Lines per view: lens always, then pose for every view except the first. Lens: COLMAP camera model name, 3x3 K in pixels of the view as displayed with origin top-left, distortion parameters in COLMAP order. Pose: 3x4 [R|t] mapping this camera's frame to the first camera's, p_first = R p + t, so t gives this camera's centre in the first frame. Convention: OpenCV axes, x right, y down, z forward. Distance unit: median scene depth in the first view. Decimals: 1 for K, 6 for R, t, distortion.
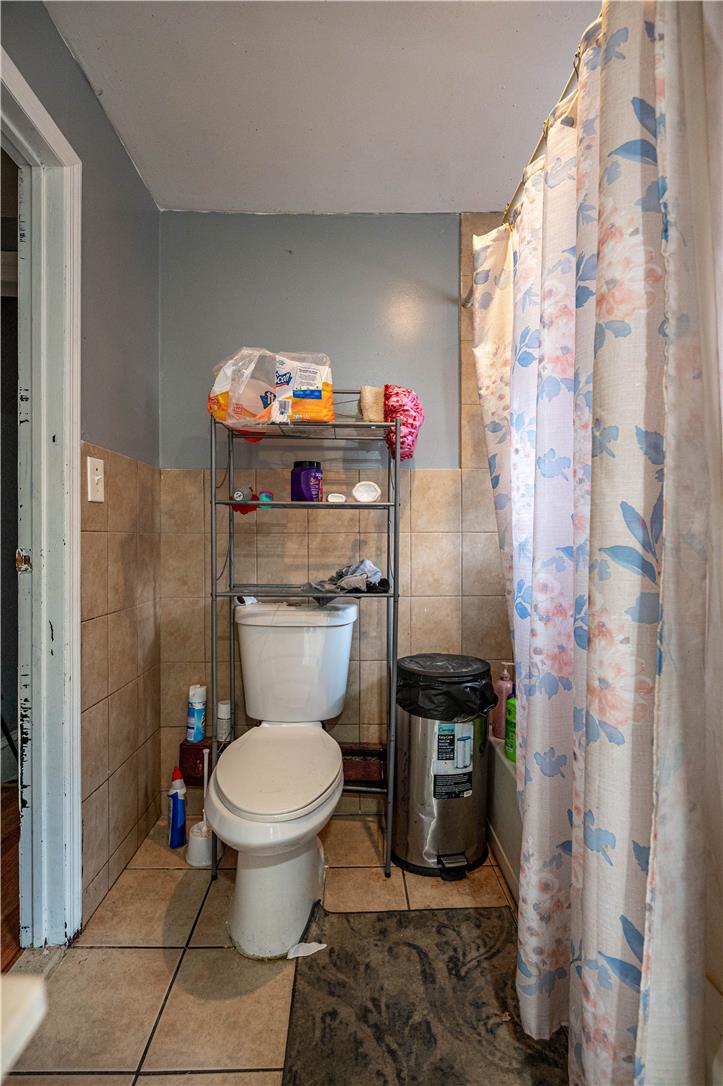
lens RADIAL K [[482.0, 0, 361.5], [0, 482.0, 543.0], [0, 0, 1]] dist [-0.002621, -0.000085]
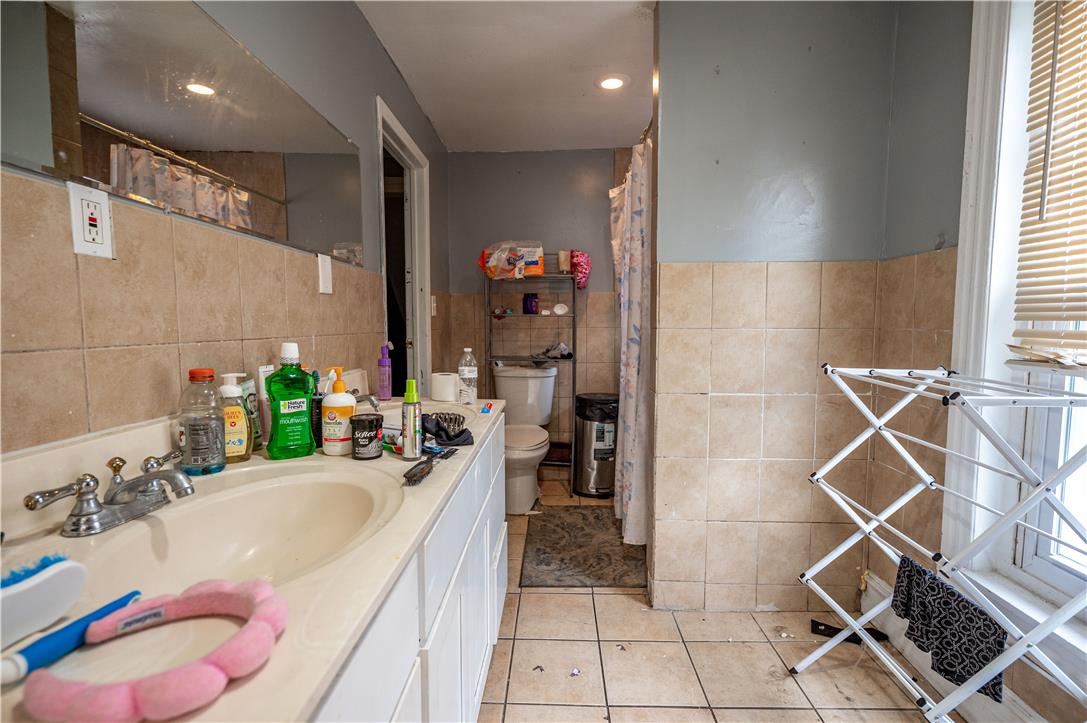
lens RADIAL K [[482.5, 0, 543.5], [0, 482.5, 361.5], [0, 0, 1]] dist [-0.002621, -0.000085]
pose [[0.998397, -0.000192, -0.056594, 0.051711], [0.004246, 0.997430, 0.071515, -0.031004], [0.056435, -0.071641, 0.995833, -0.993911]]
